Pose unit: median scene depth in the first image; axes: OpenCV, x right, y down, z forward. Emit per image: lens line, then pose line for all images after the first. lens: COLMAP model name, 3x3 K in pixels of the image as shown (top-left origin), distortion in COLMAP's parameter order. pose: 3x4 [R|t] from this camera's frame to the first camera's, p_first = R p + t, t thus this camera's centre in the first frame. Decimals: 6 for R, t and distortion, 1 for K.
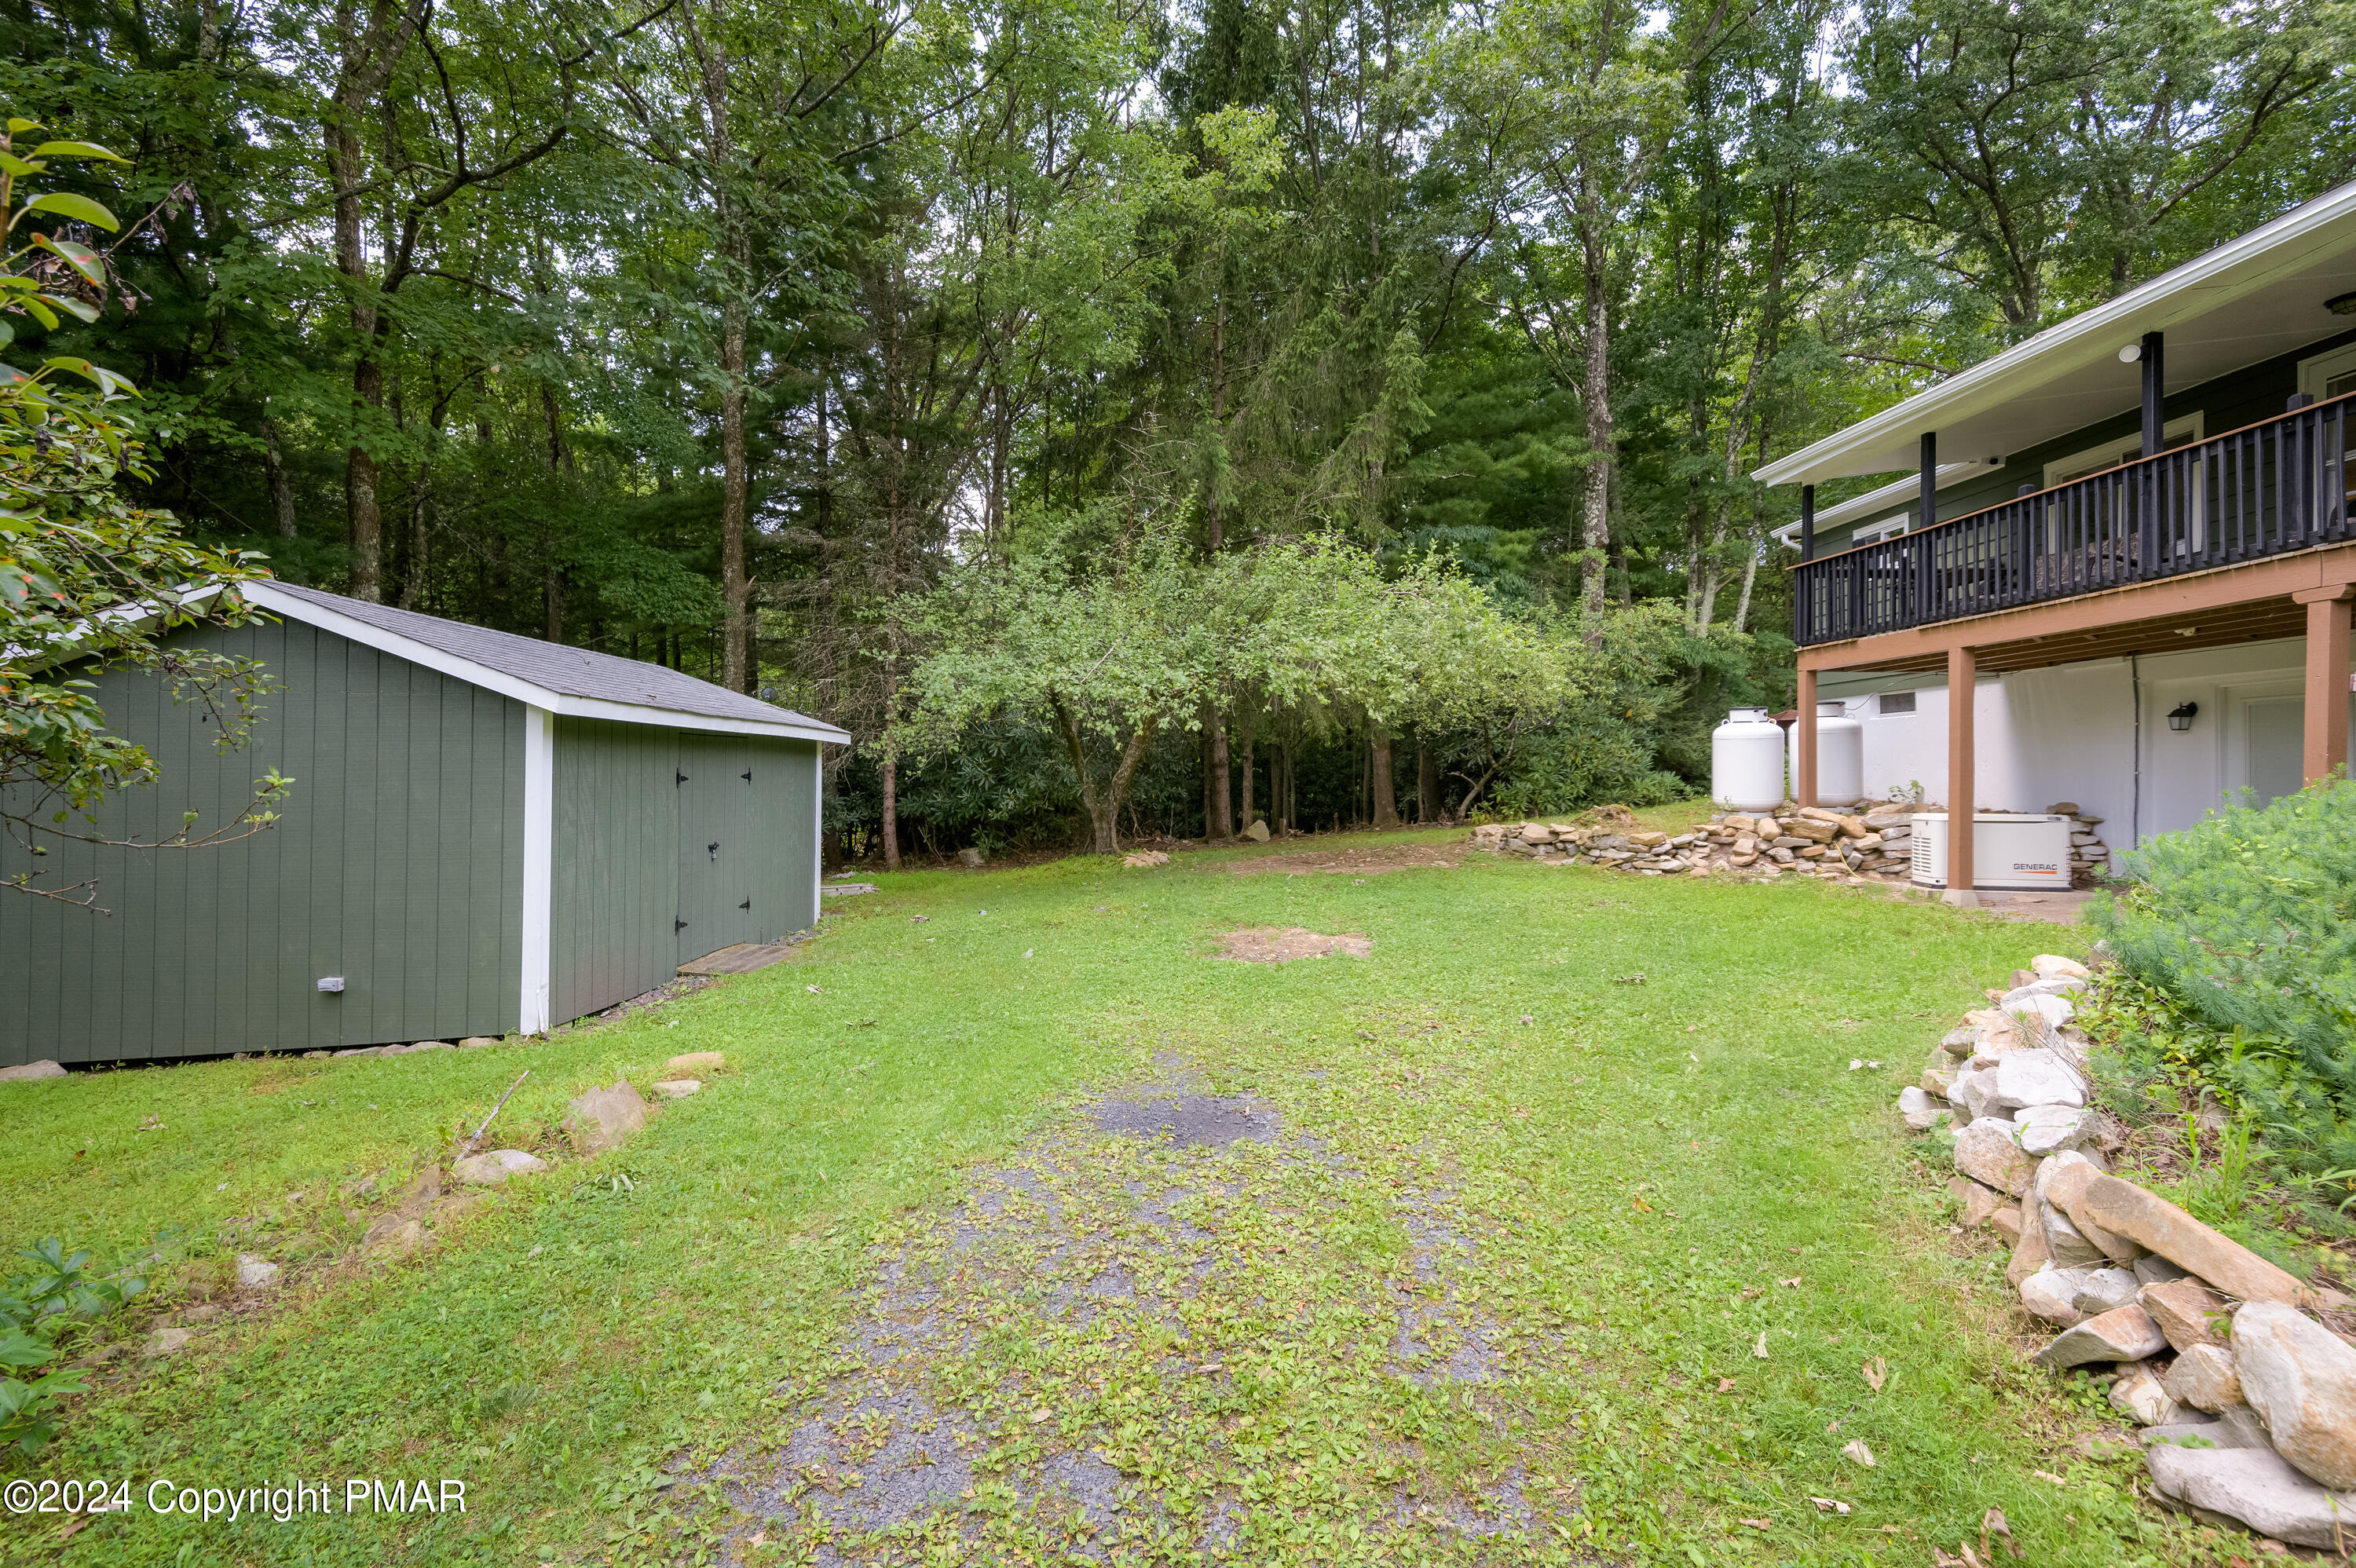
lens RADIAL K [[1075.8, 0, 1178.5], [0, 1075.8, 777.2], [0, 0, 1]] dist [0.004068, -0.003734]
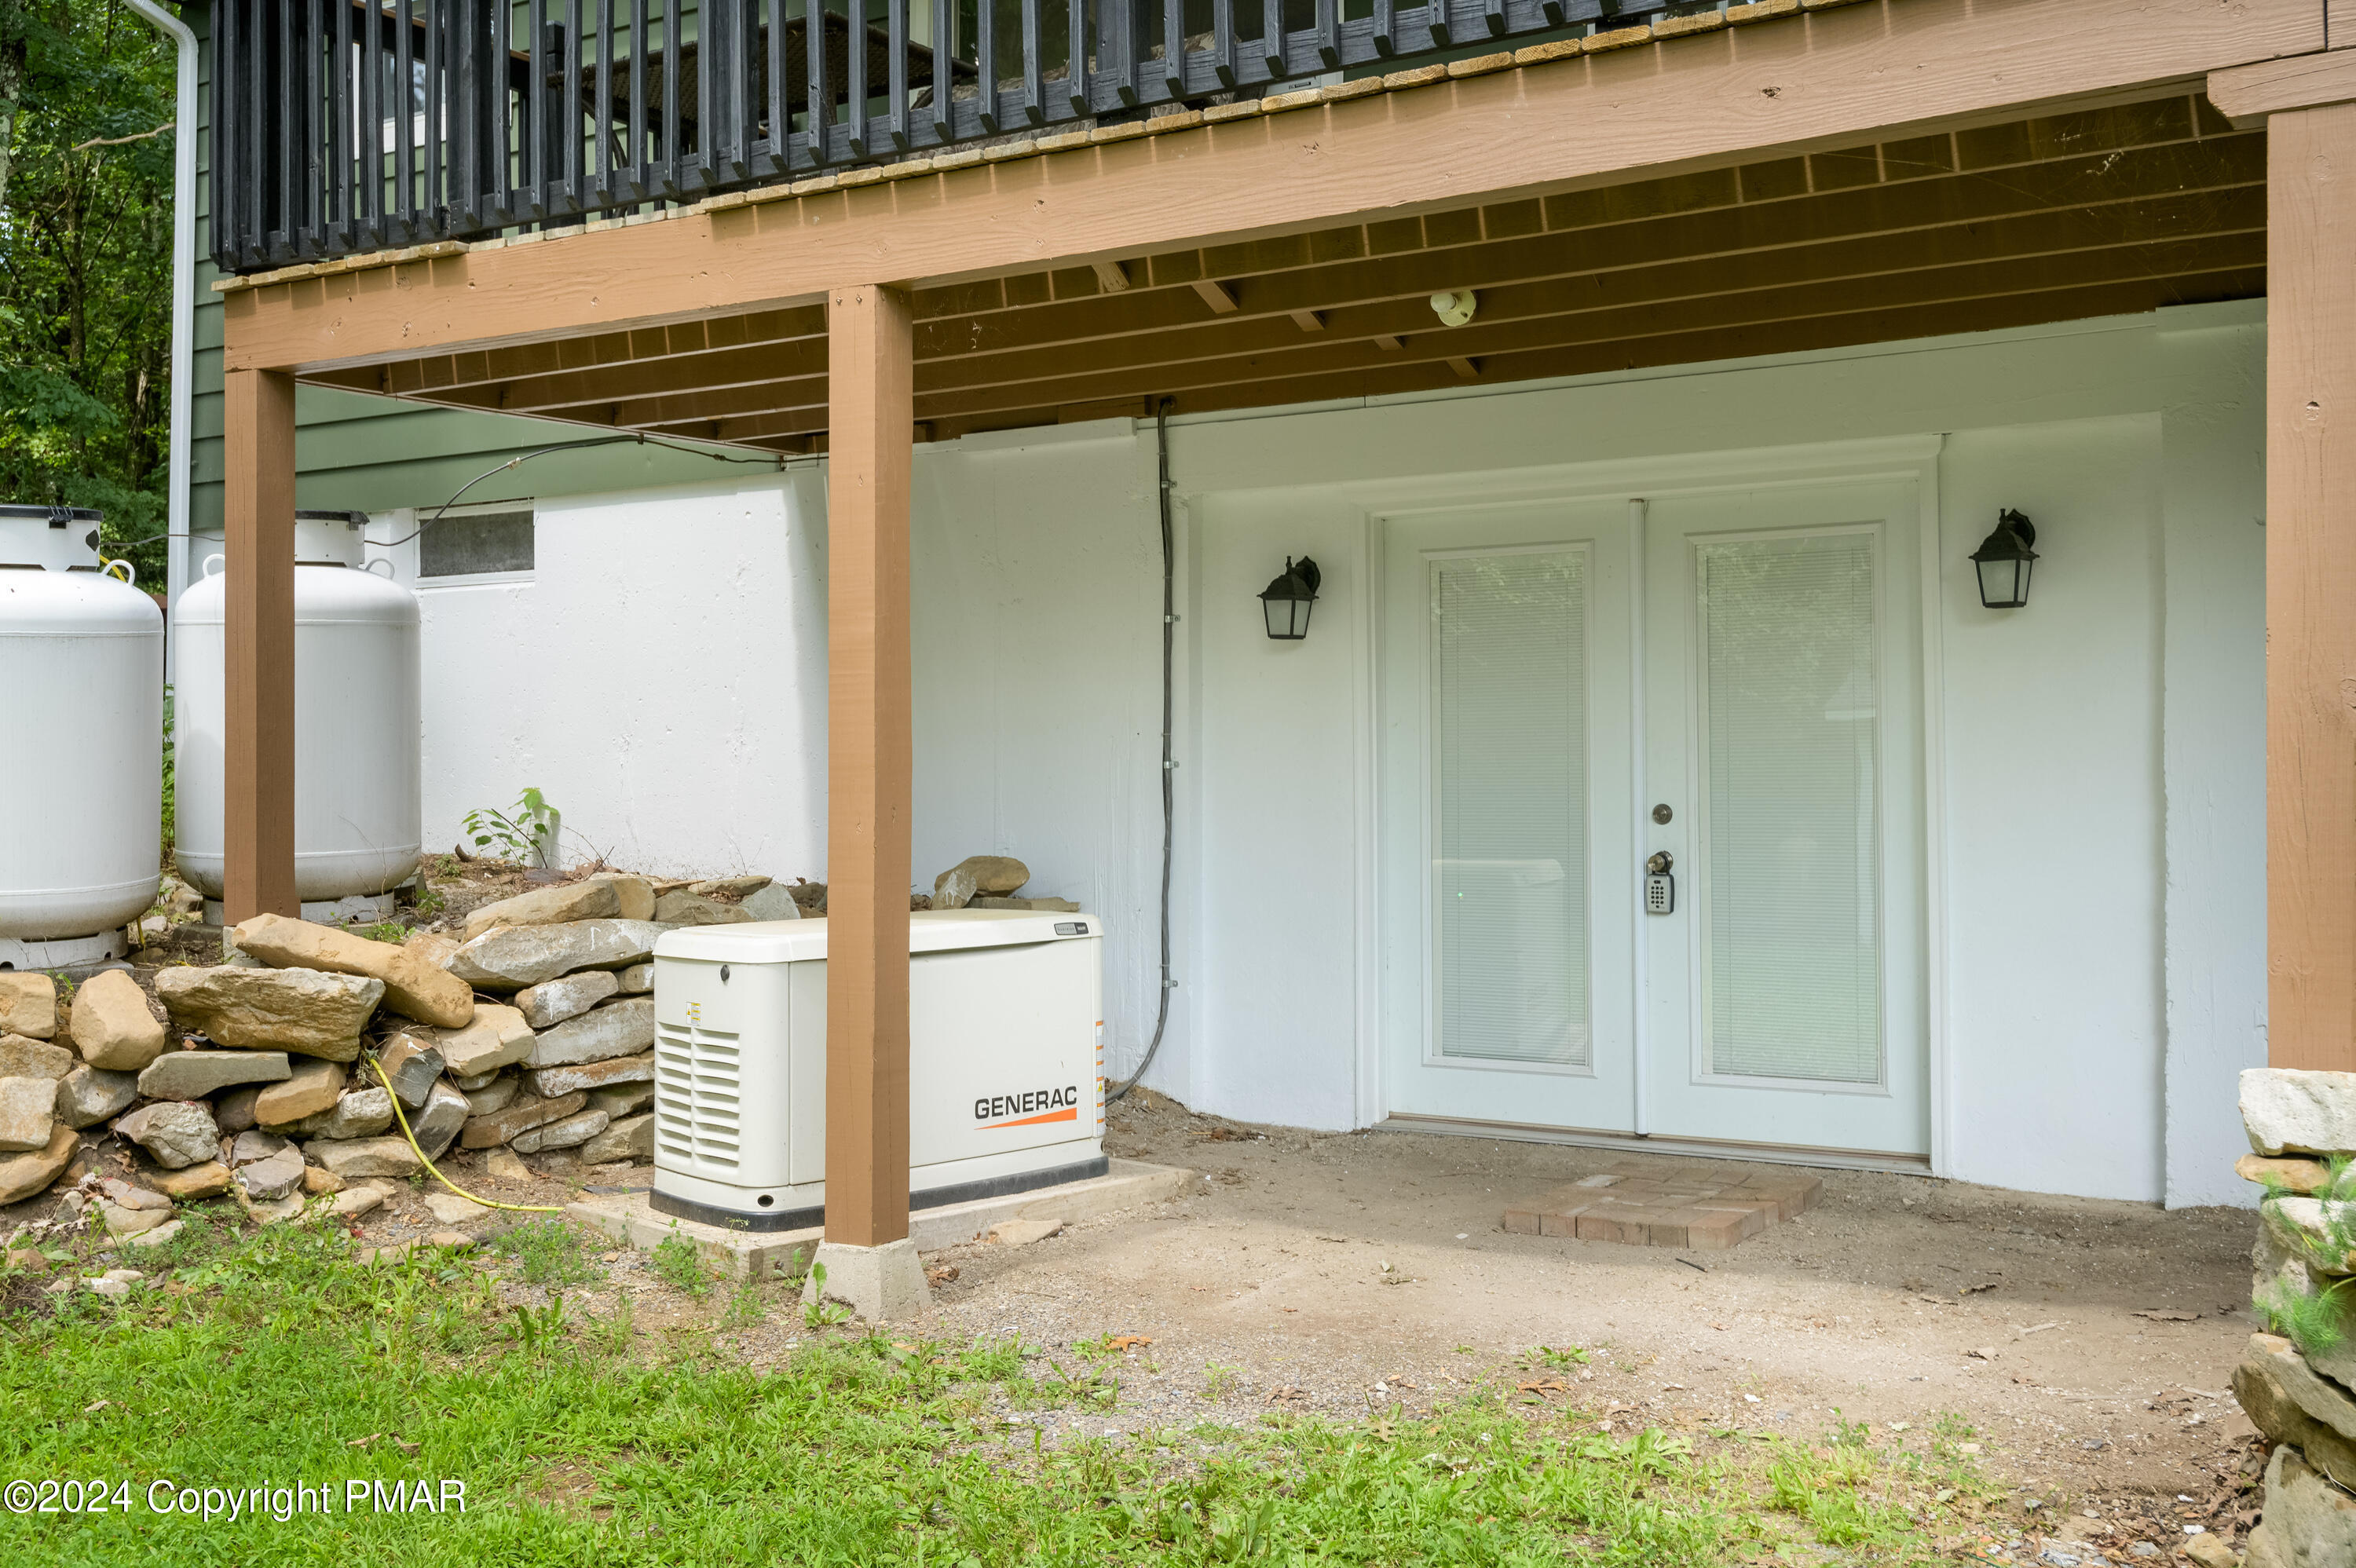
lens RADIAL K [[2335.6, 0, 1191.9], [0, 2335.6, 637.5], [0, 0, 1]] dist [-0.016754, 0.000000]
pose [[0.561264, 0.032641, 0.826993, 0.267533], [0.009971, 0.998883, -0.046193, -0.009142], [-0.827576, 0.034173, 0.560312, 0.538152]]
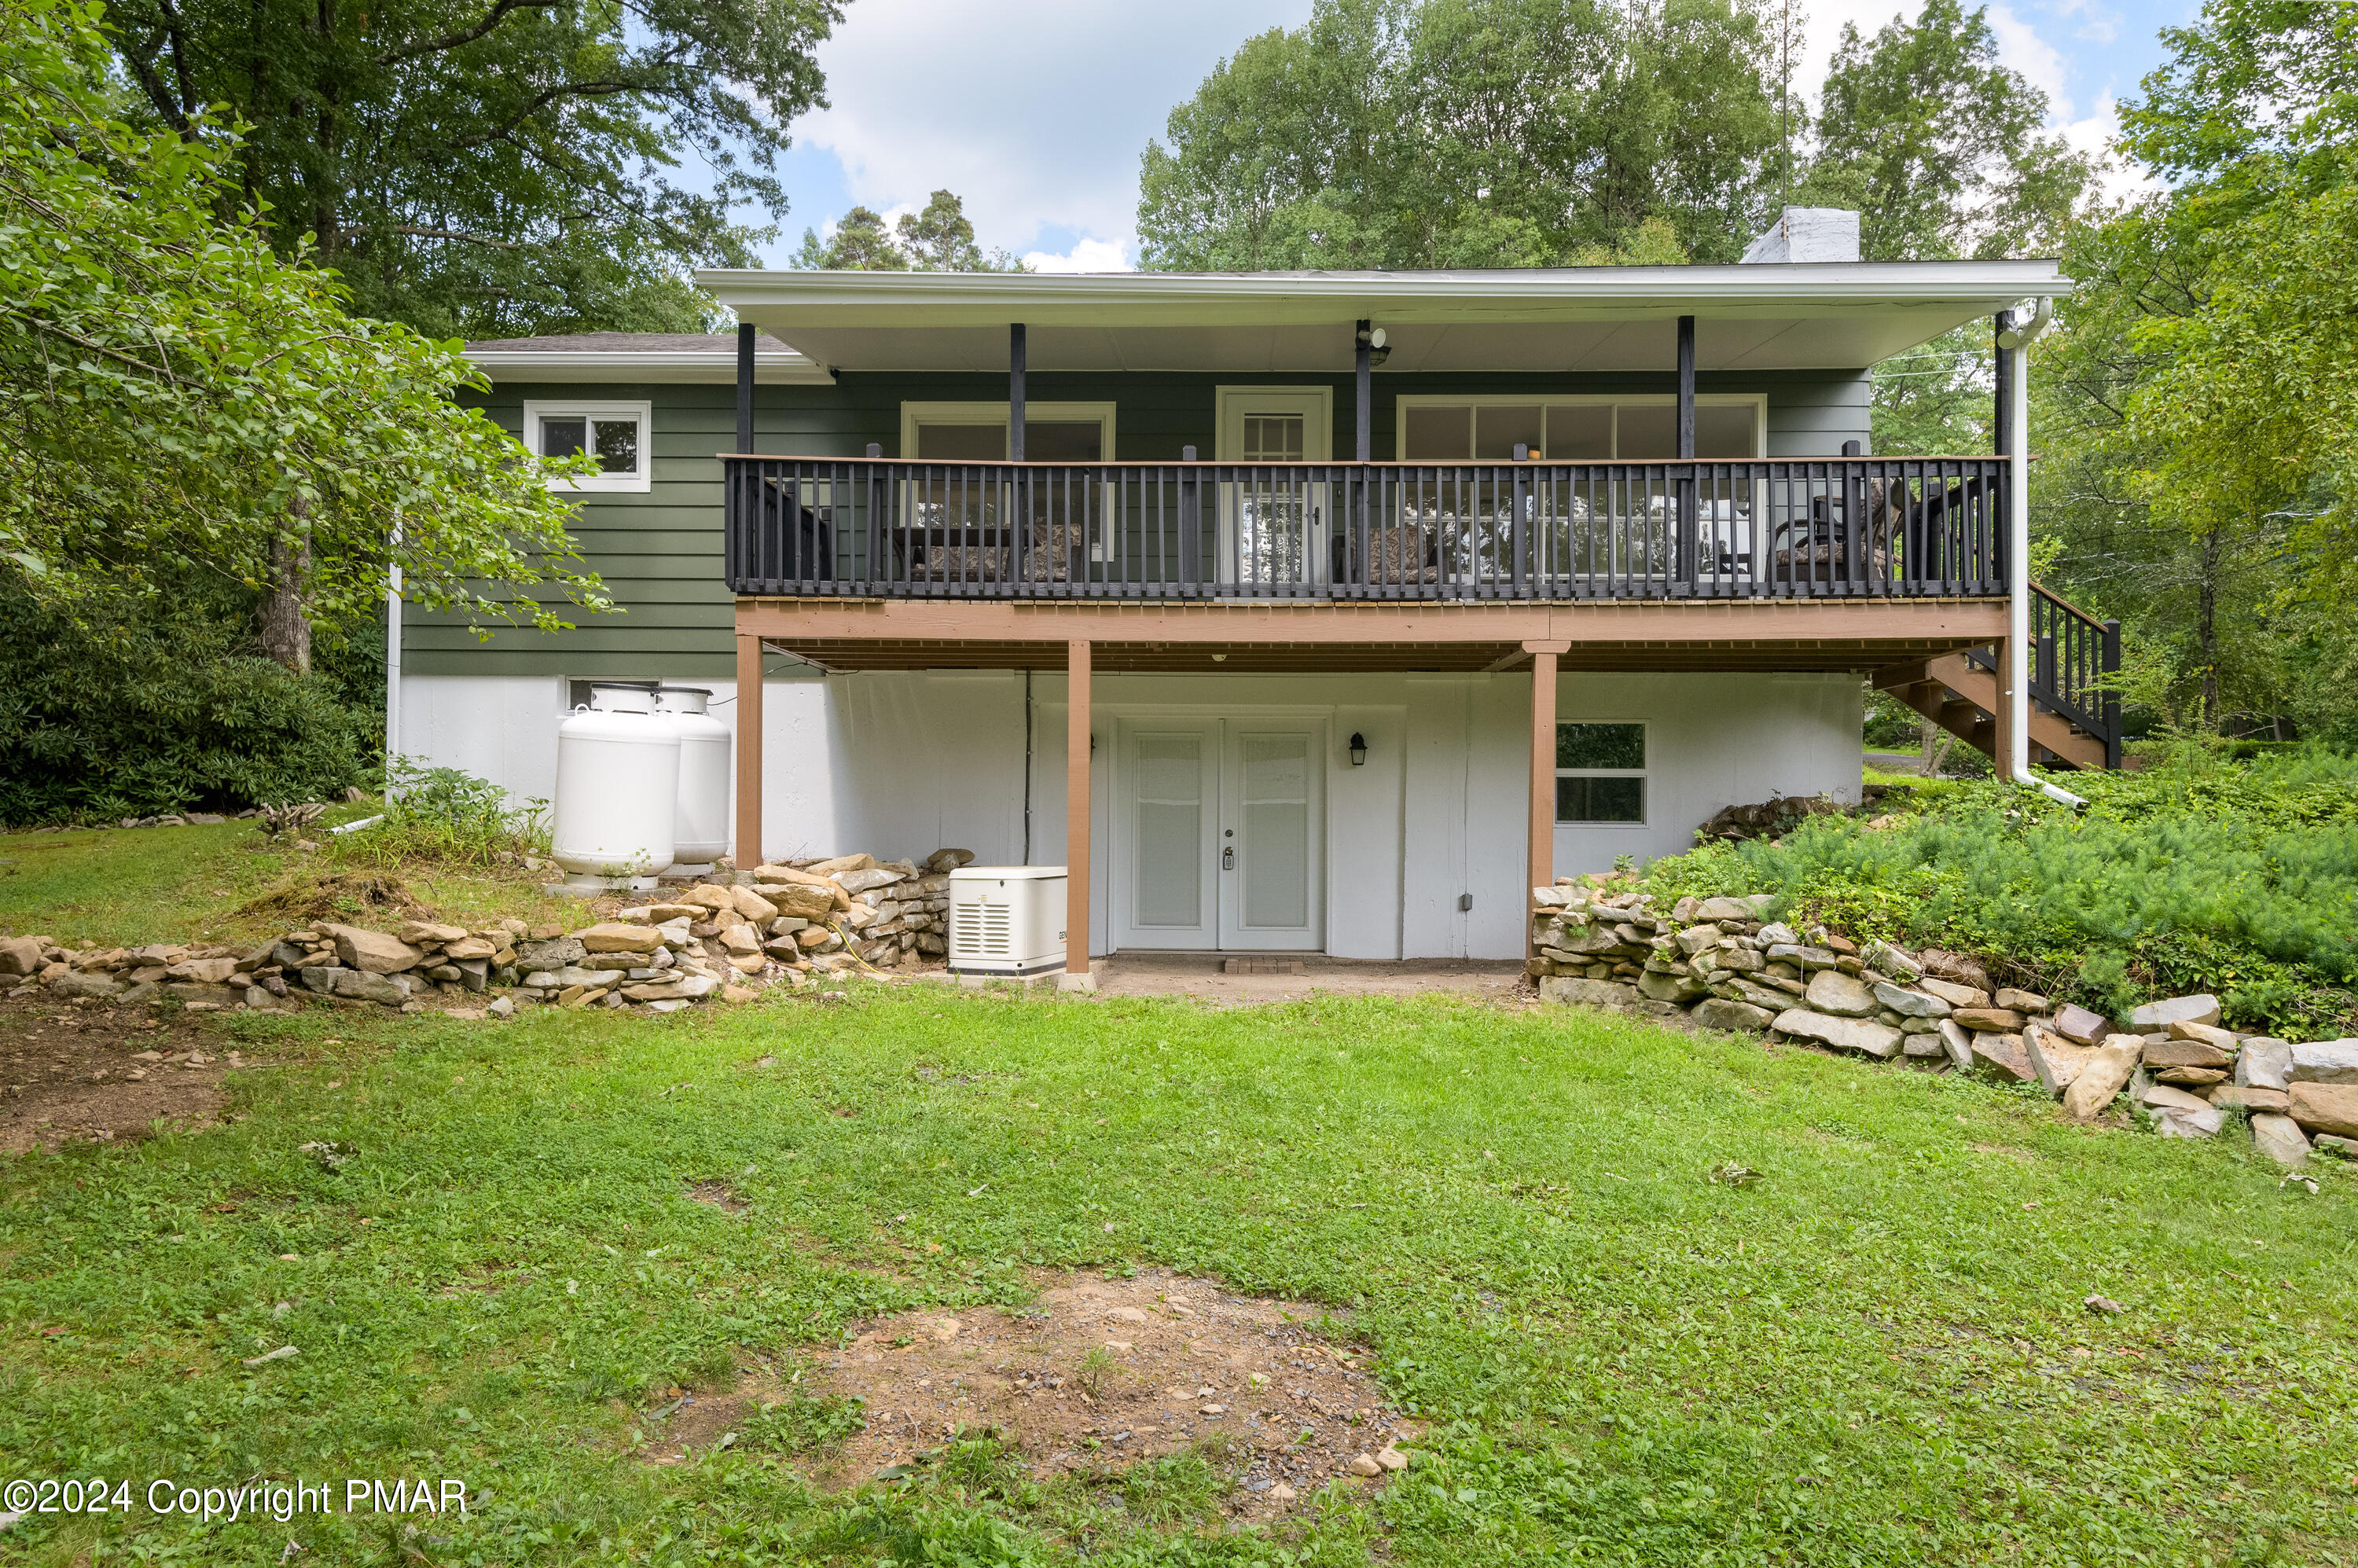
lens RADIAL K [[1552.1, 0, 1182.6], [0, 1552.1, 795.5], [0, 0, 1]] dist [0.005381, 0.002803]
pose [[0.066145, 0.014998, 0.997697, -0.271944], [-0.010569, 0.999841, -0.014330, -0.001074], [-0.997754, -0.009597, 0.066293, 0.736099]]
